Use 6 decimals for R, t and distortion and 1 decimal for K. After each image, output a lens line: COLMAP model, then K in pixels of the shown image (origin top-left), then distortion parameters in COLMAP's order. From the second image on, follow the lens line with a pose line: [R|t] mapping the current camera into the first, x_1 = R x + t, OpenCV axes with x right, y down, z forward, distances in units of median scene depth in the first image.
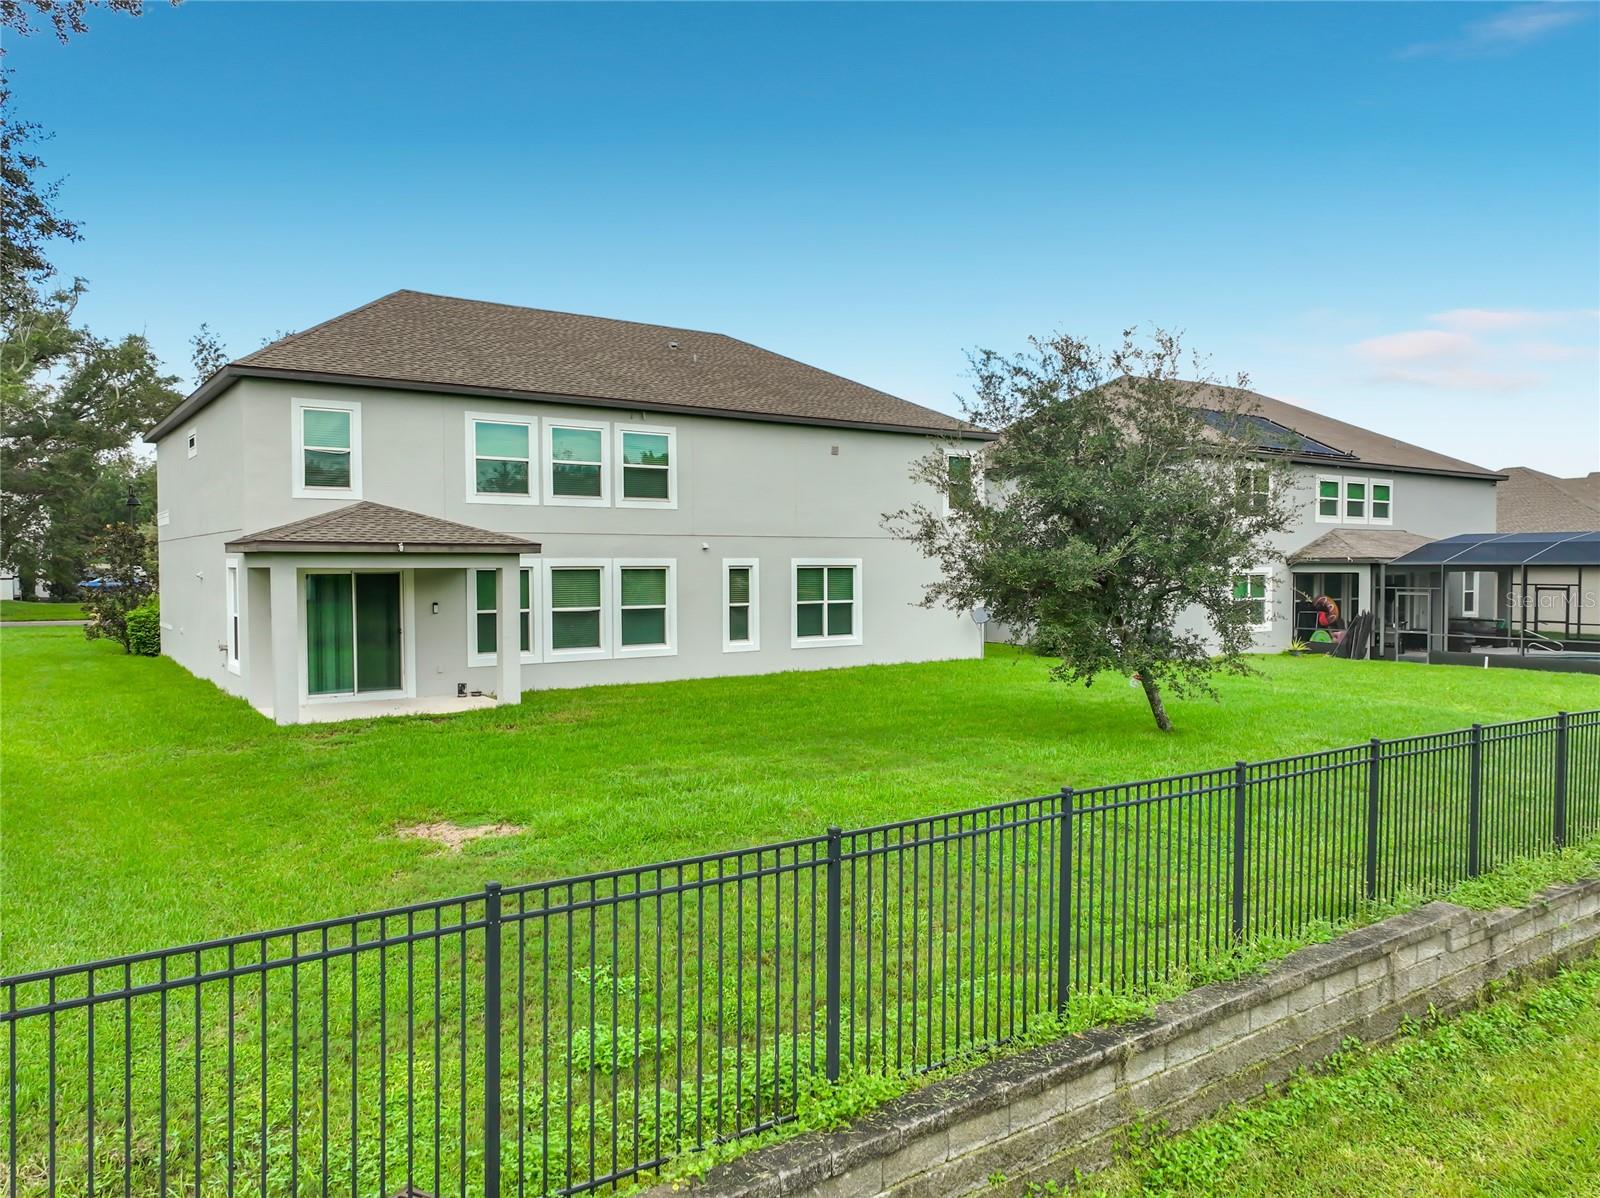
lens RADIAL K [[1127.3, 0, 806.5], [0, 1127.3, 601.0], [0, 0, 1]] dist [-0.000085, 0.015960]
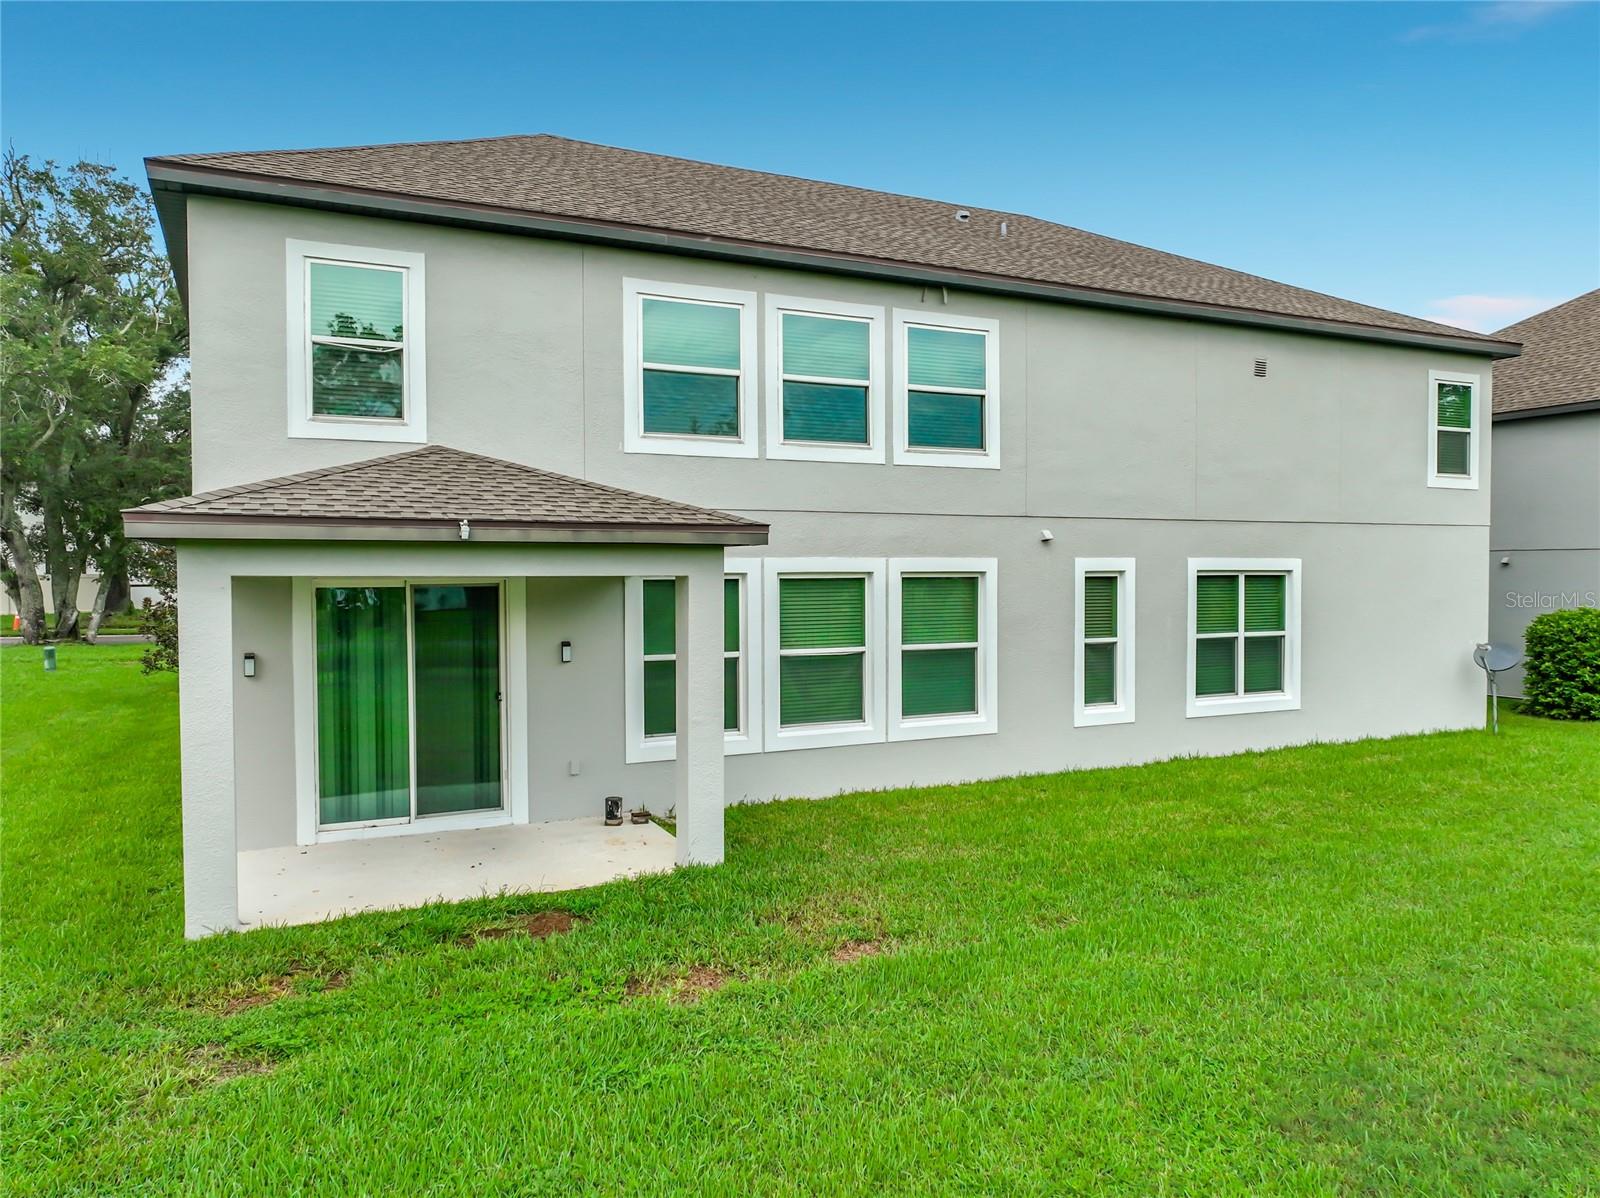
lens RADIAL K [[1127.3, 0, 806.5], [0, 1127.3, 601.0], [0, 0, 1]] dist [-0.000085, 0.015960]
pose [[0.985809, 0.004706, -0.167803, -0.125344], [-0.005389, 0.999979, -0.003617, -0.015475], [0.167783, 0.004470, 0.985814, 0.480139]]
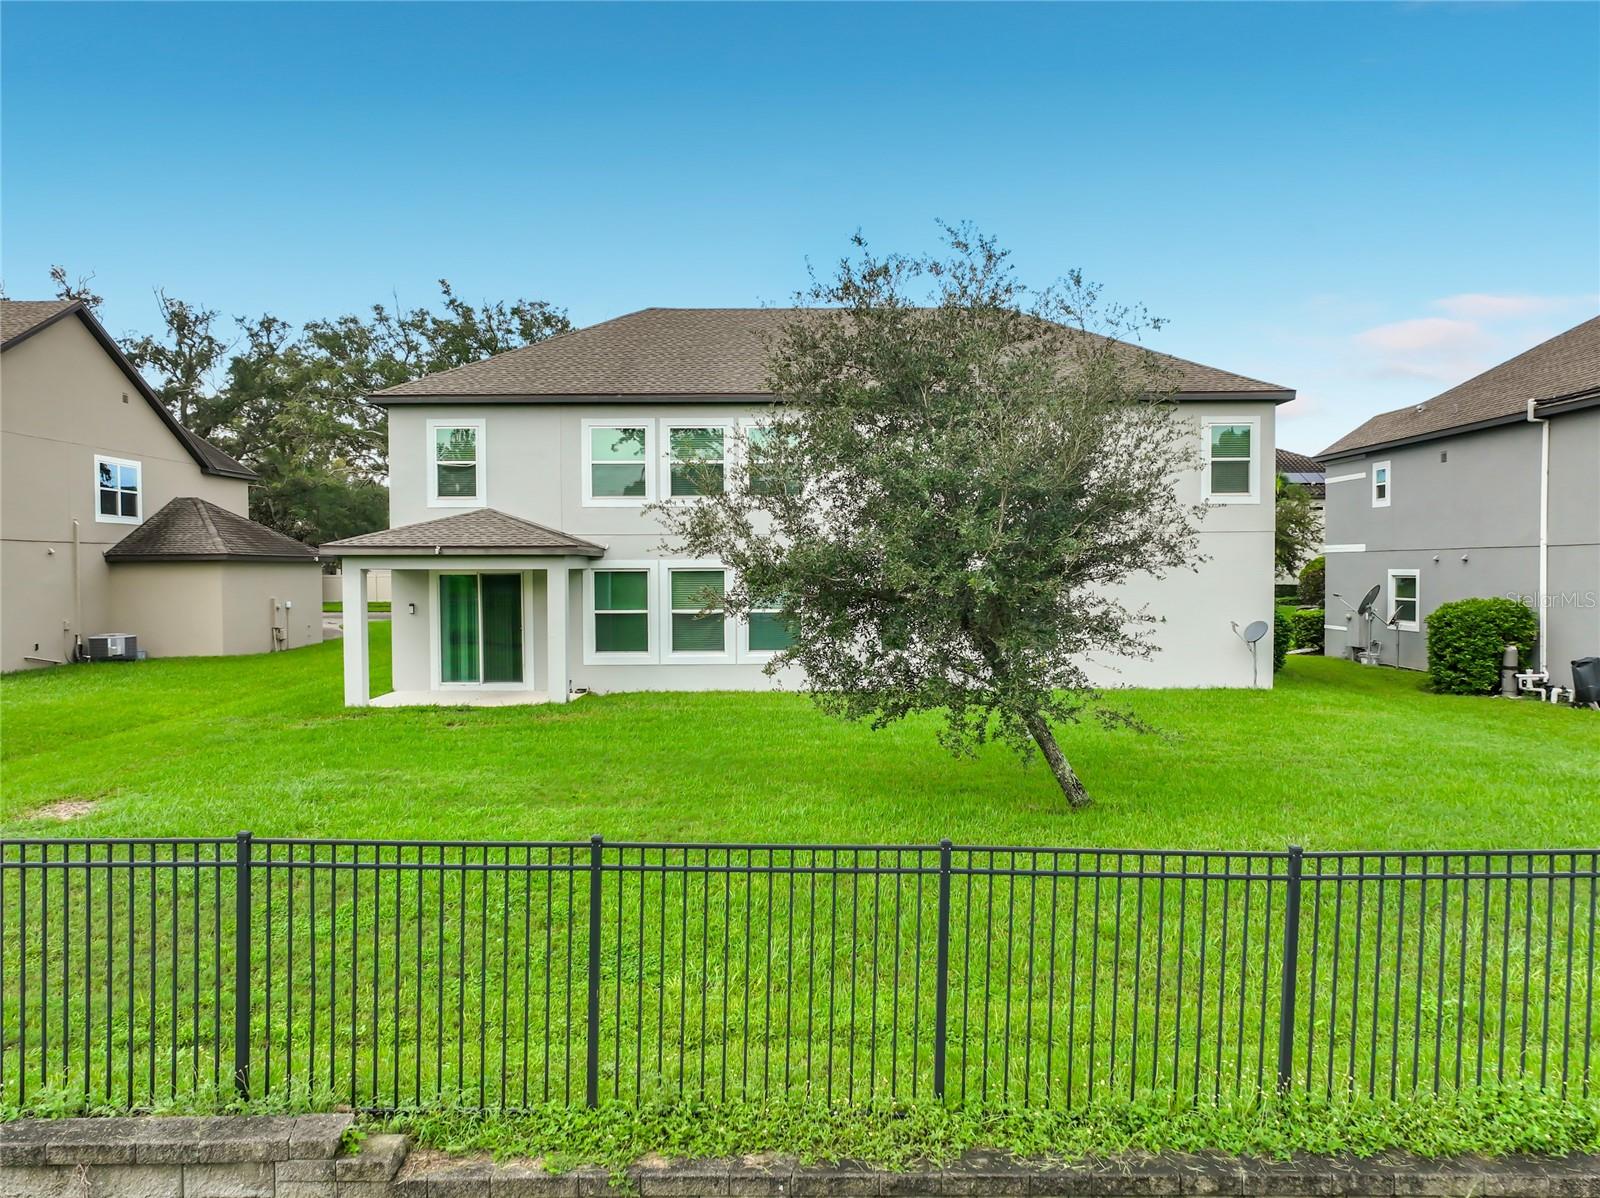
lens RADIAL K [[1127.3, 0, 806.5], [0, 1127.3, 601.0], [0, 0, 1]] dist [-0.000085, 0.015960]
pose [[0.799479, 0.018989, -0.600394, 0.474932], [-0.018750, 0.999802, 0.006654, -0.010583], [0.600401, 0.005937, 0.799677, 0.282917]]
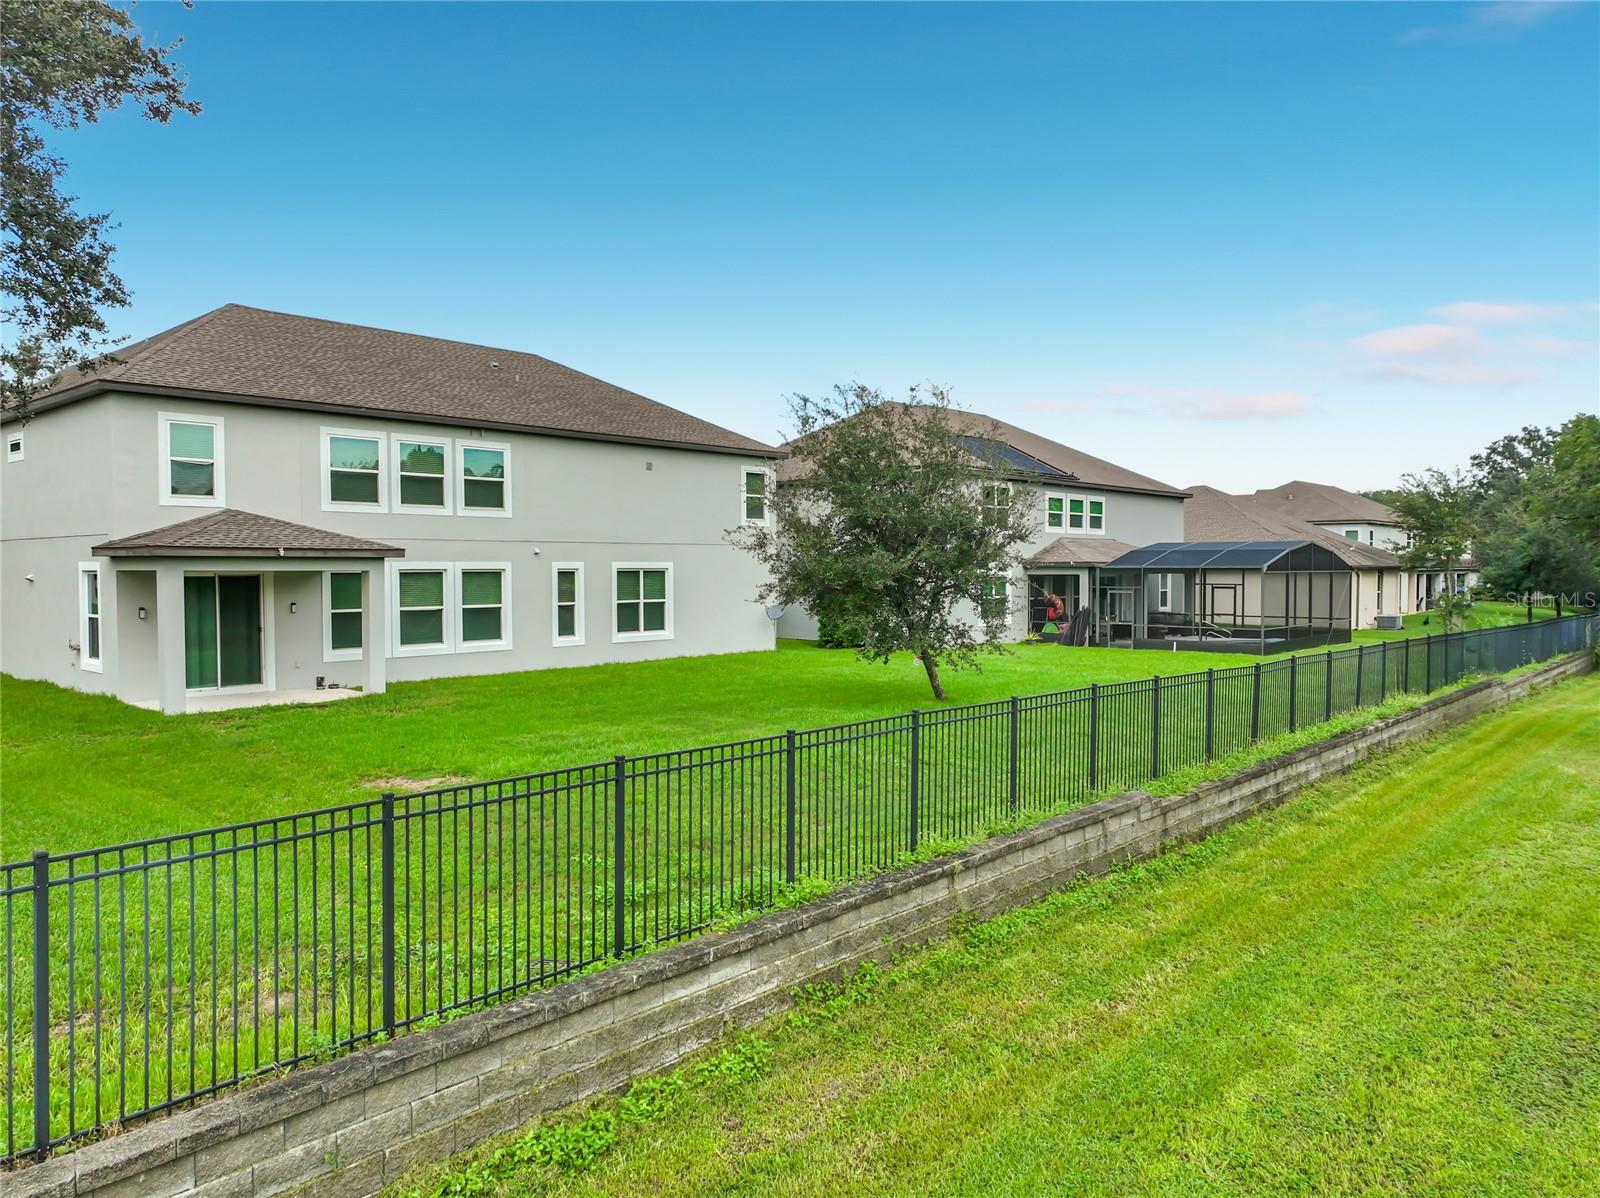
lens RADIAL K [[1127.3, 0, 806.5], [0, 1127.3, 601.0], [0, 0, 1]] dist [-0.000085, 0.015960]
pose [[0.976009, -0.005977, 0.217646, -0.080379], [0.006518, 0.999977, -0.001768, 0.004610], [-0.217631, 0.003144, 0.976026, -0.156559]]
